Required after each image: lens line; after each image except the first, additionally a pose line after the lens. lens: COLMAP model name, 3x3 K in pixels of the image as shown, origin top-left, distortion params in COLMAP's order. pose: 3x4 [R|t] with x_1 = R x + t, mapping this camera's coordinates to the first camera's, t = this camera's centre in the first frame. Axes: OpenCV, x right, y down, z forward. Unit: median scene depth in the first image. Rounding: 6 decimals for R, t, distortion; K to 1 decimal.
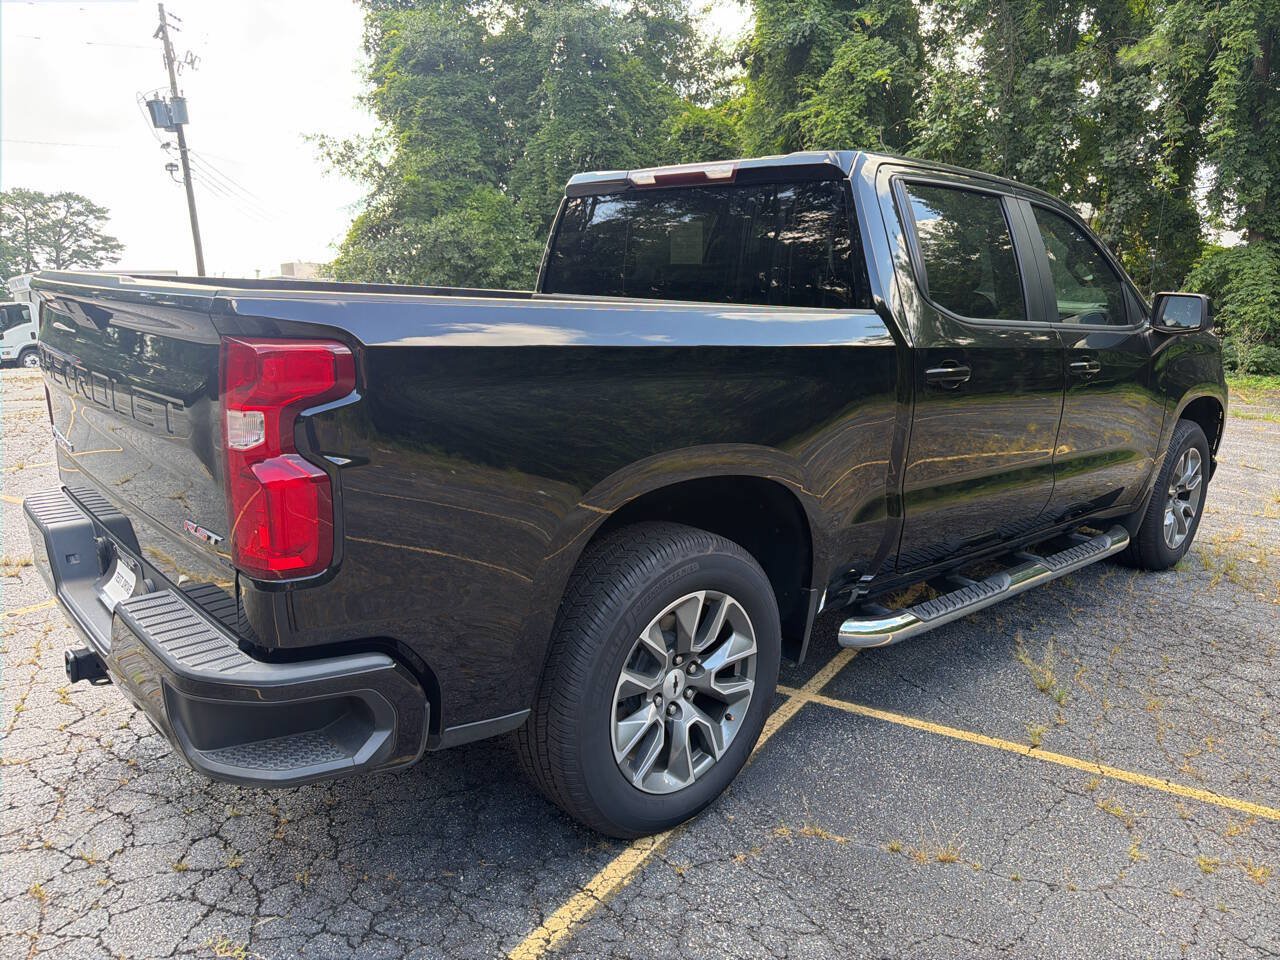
lens RADIAL K [[908.8, 0, 638.6], [0, 908.8, 482.9], [0, 0, 1]] dist [0.032030, -0.049102]
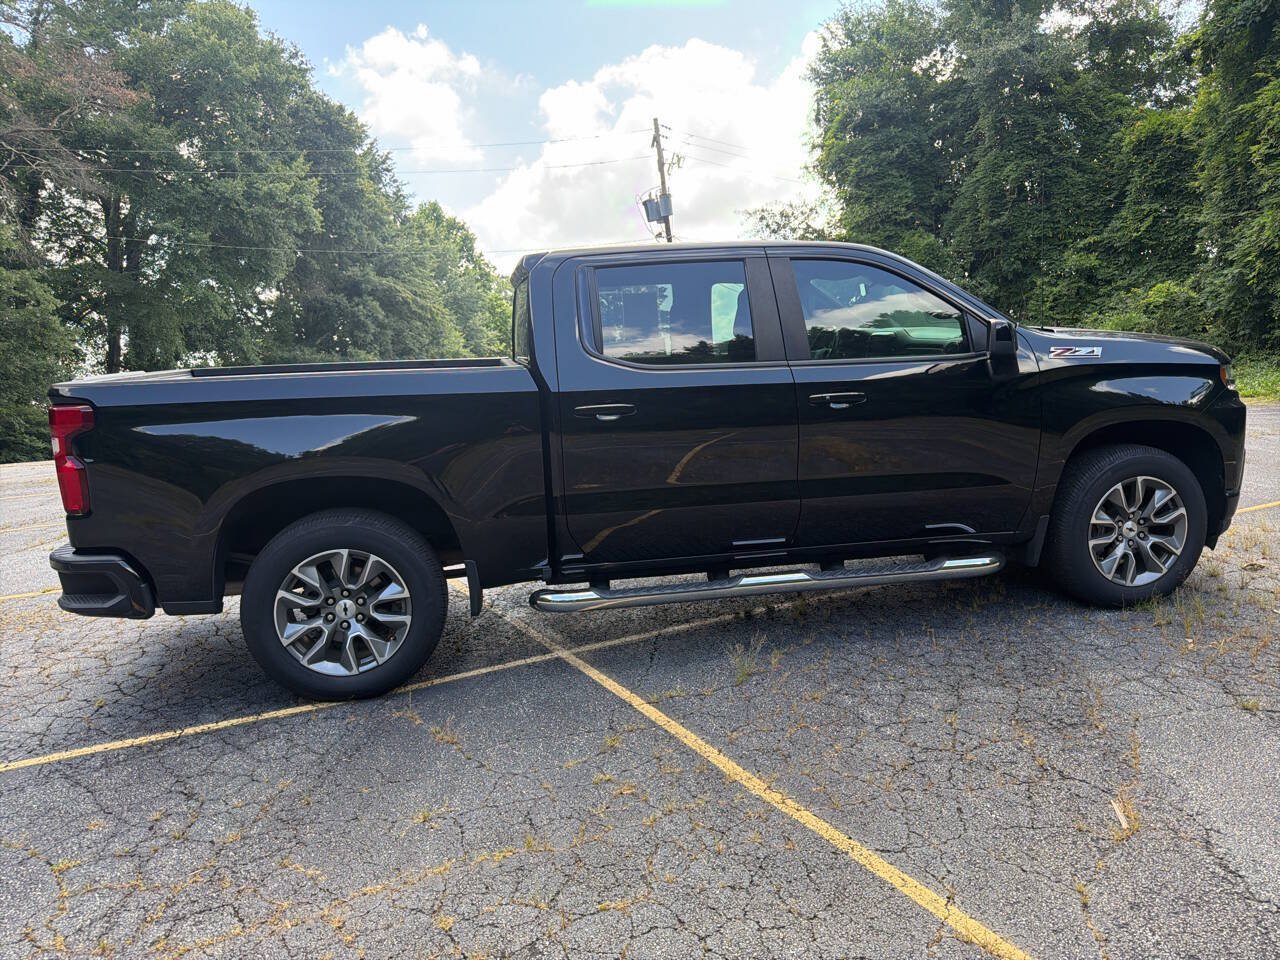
lens RADIAL K [[908.8, 0, 648.6], [0, 908.8, 478.0], [0, 0, 1]] dist [0.032030, -0.049102]
pose [[0.848963, 0.007424, -0.528400, 0.119317], [-0.035359, 0.998459, -0.042782, 0.003764], [0.527268, 0.055004, 0.847917, -0.007732]]
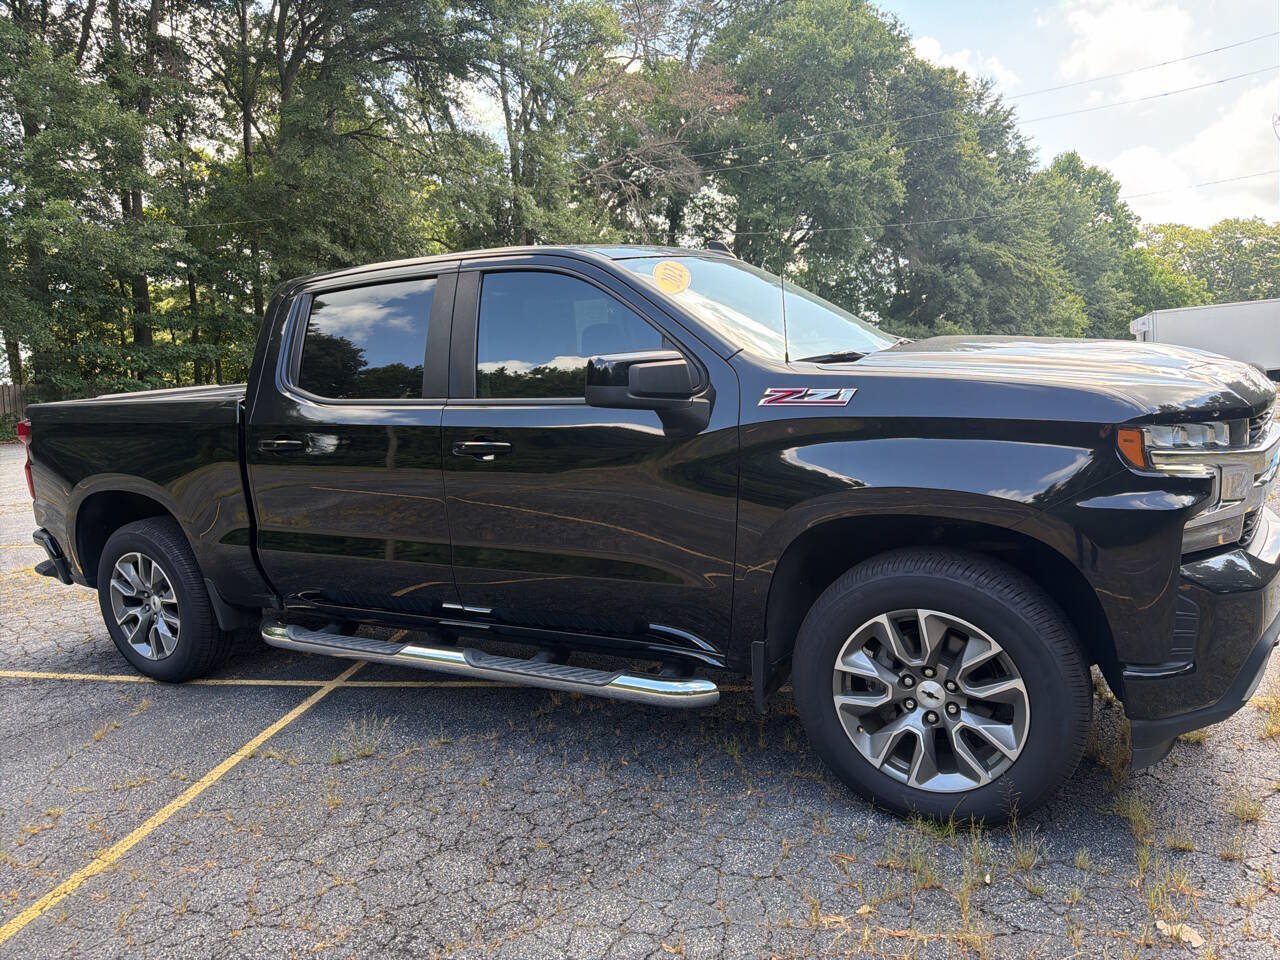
lens RADIAL K [[908.8, 0, 647.6], [0, 908.8, 486.2], [0, 0, 1]] dist [0.032030, -0.049102]
pose [[0.315540, 0.092224, -0.944420, 0.187646], [-0.117804, 0.991374, 0.057450, -0.021567], [0.941571, 0.093128, 0.323682, 0.118238]]
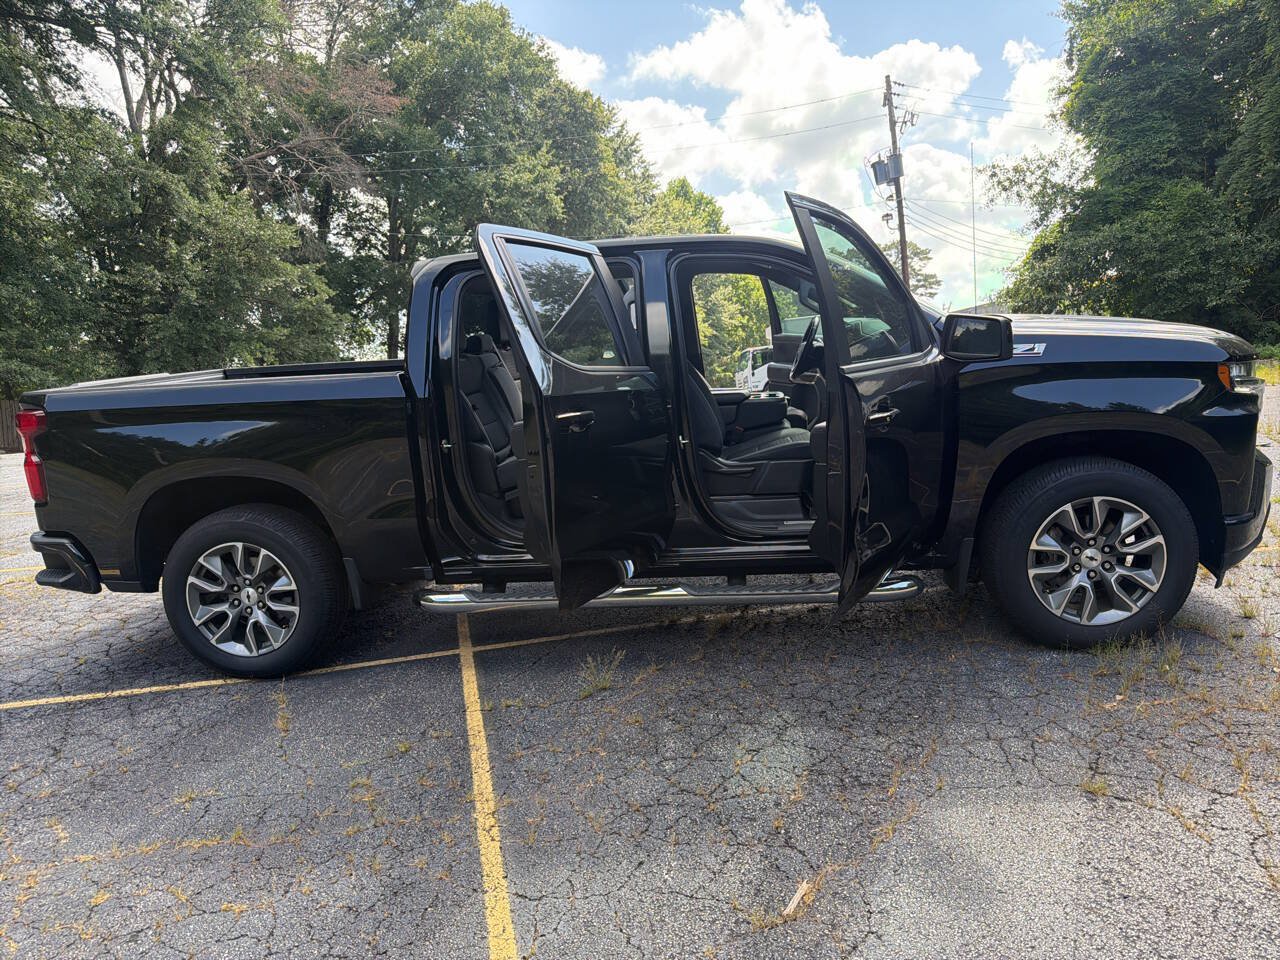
lens RADIAL K [[908.8, 0, 644.8], [0, 908.8, 478.8], [0, 0, 1]] dist [0.032030, -0.049102]
pose [[0.662283, 0.046341, -0.747819, 0.165279], [-0.065293, 0.997858, 0.004010, -0.005413], [0.746403, 0.046171, 0.663890, 0.035150]]
